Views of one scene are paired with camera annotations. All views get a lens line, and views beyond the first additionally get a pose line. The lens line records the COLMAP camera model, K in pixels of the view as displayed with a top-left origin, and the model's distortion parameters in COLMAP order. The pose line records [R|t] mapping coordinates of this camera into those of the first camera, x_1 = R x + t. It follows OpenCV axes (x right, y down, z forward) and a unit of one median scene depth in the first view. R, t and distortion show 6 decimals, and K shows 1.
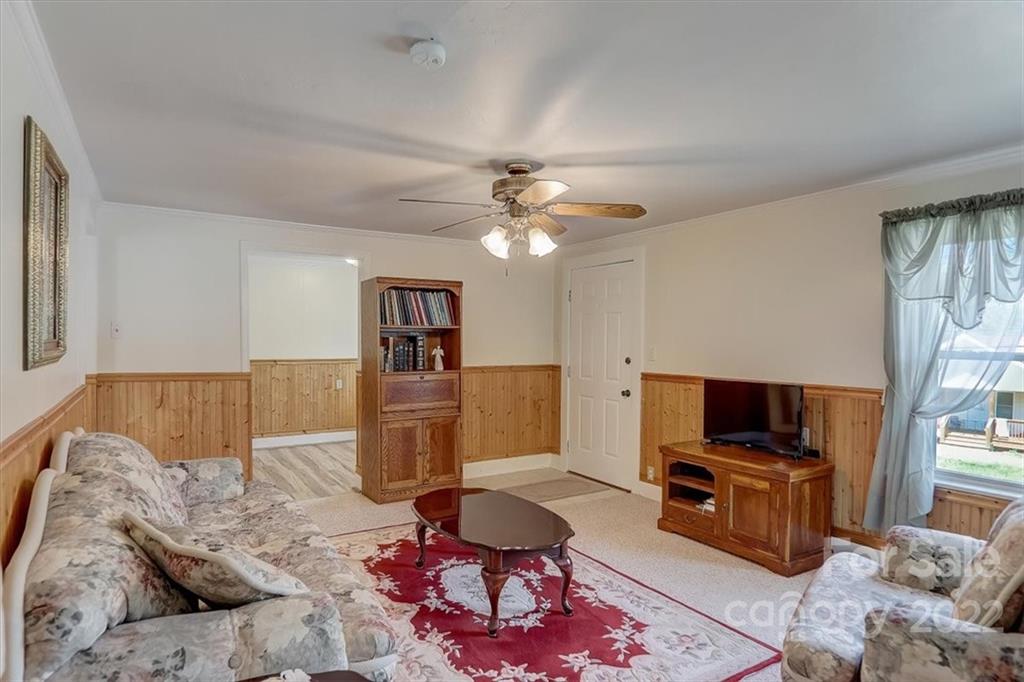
lens RADIAL K [[597.7, 0, 510.4], [0, 597.7, 348.6], [0, 0, 1]] dist [0.006284, -0.021543]
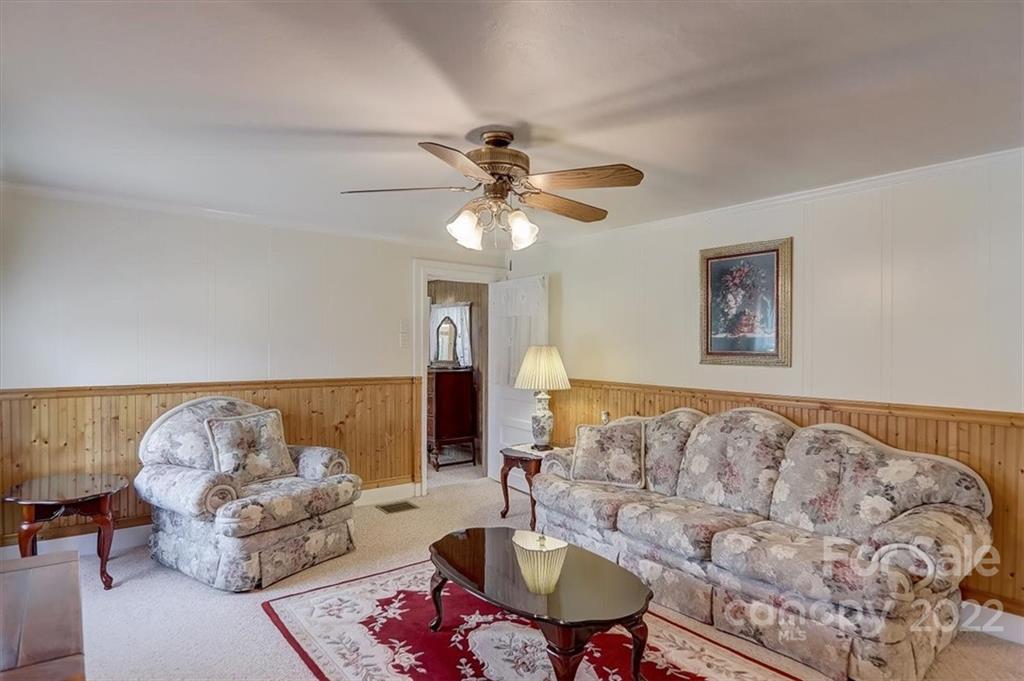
lens RADIAL K [[556.5, 0, 500.0], [0, 556.5, 347.3], [0, 0, 1]] dist [0.006530, -0.015270]
pose [[-0.995643, -0.015183, -0.092000, 0.075043], [-0.017629, 0.999511, 0.025831, -0.038183], [0.091563, 0.027340, -0.995424, 1.751006]]
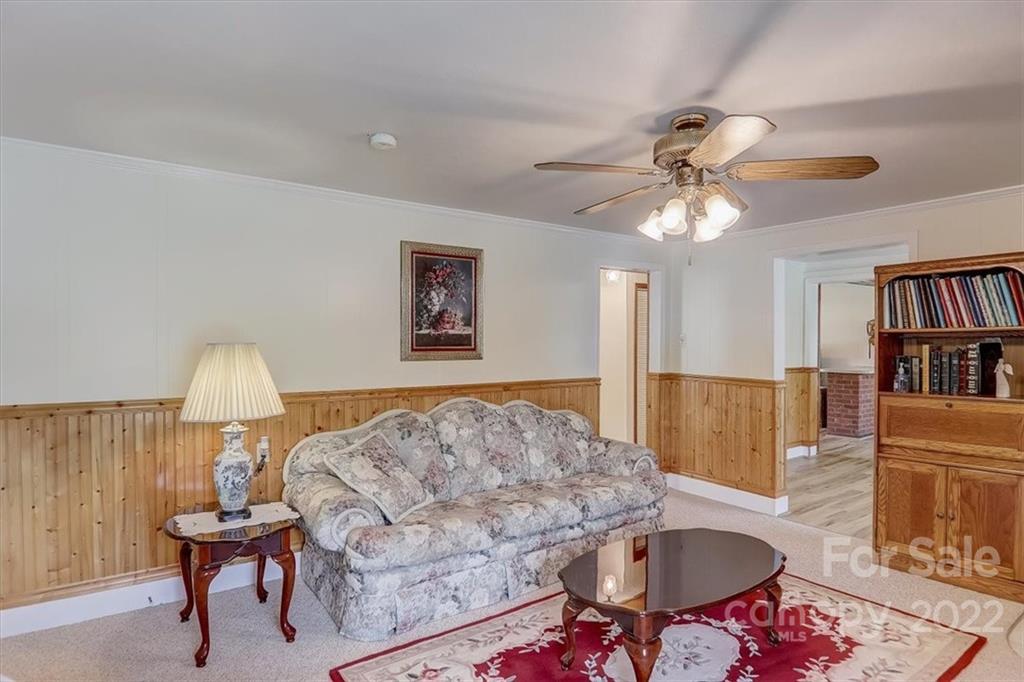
lens RADIAL K [[570.7, 0, 510.7], [0, 570.7, 348.7], [0, 0, 1]] dist [0.007745, -0.019993]
pose [[0.069245, 0.002936, -0.997595, 0.718698], [-0.019683, 0.999805, 0.001576, -0.010108], [0.997406, 0.019526, 0.069289, 0.723628]]
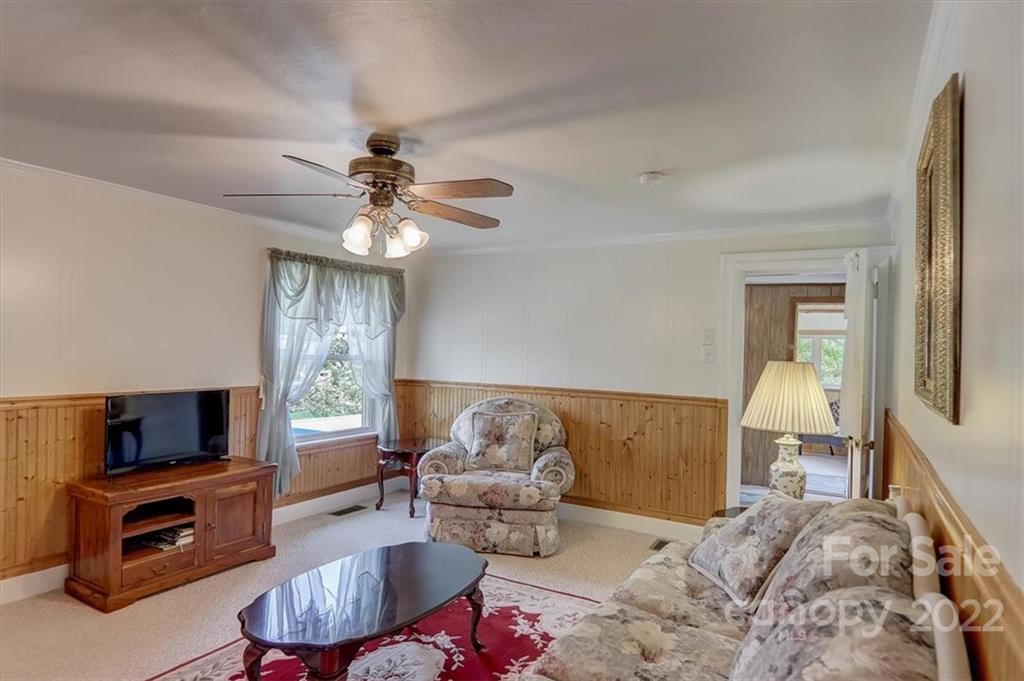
lens RADIAL K [[574.6, 0, 519.9], [0, 574.6, 349.5], [0, 0, 1]] dist [0.007167, -0.019025]
pose [[-0.484930, -0.019355, 0.874339, -0.771552], [-0.013864, 0.999800, 0.014443, -0.037059], [-0.874443, -0.005118, -0.485101, 1.209069]]
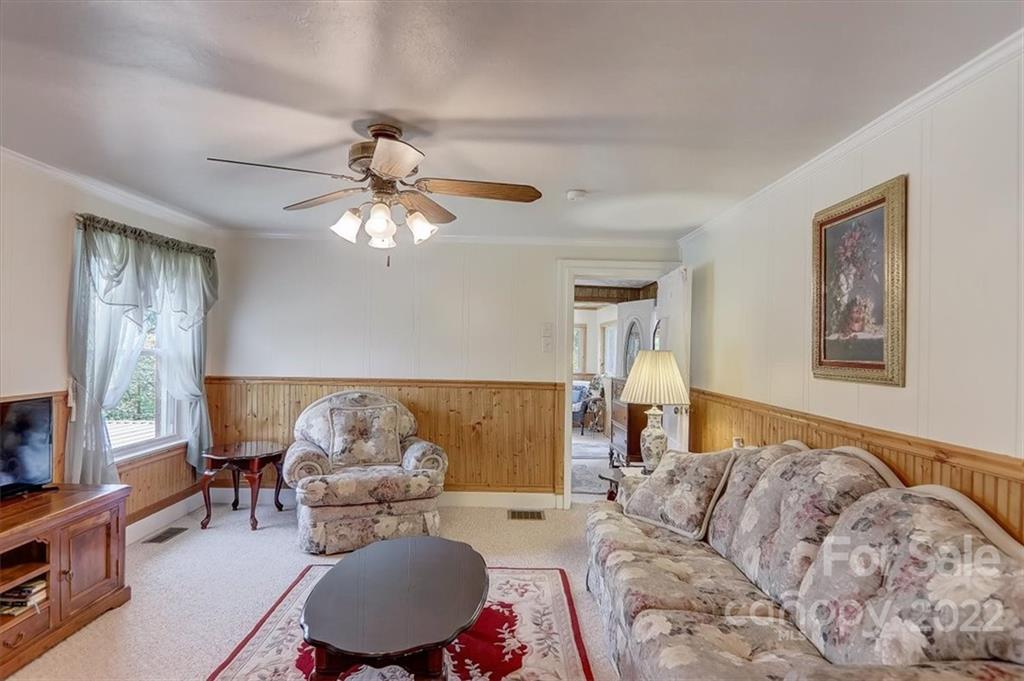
lens RADIAL K [[570.7, 0, 510.7], [0, 570.7, 348.2], [0, 0, 1]] dist [0.007745, -0.019993]
pose [[-0.855790, -0.023967, 0.516768, -0.522656], [-0.014797, 0.999652, 0.021857, -0.035622], [-0.517112, 0.011058, -0.855846, 1.551738]]
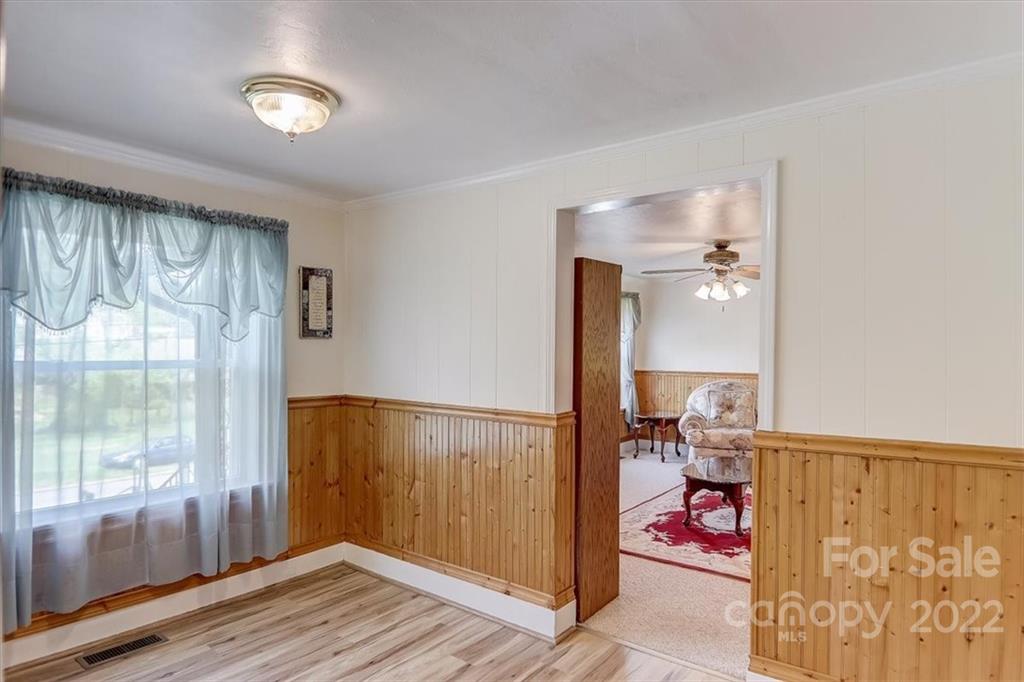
lens RADIAL K [[570.7, 0, 510.7], [0, 570.7, 348.7], [0, 0, 1]] dist [0.007745, -0.019993]
pose [[-0.336364, -0.012083, 0.941655, -1.213856], [0.010799, 0.999802, 0.016686, -0.056633], [-0.941670, 0.015781, -0.336167, 2.019599]]
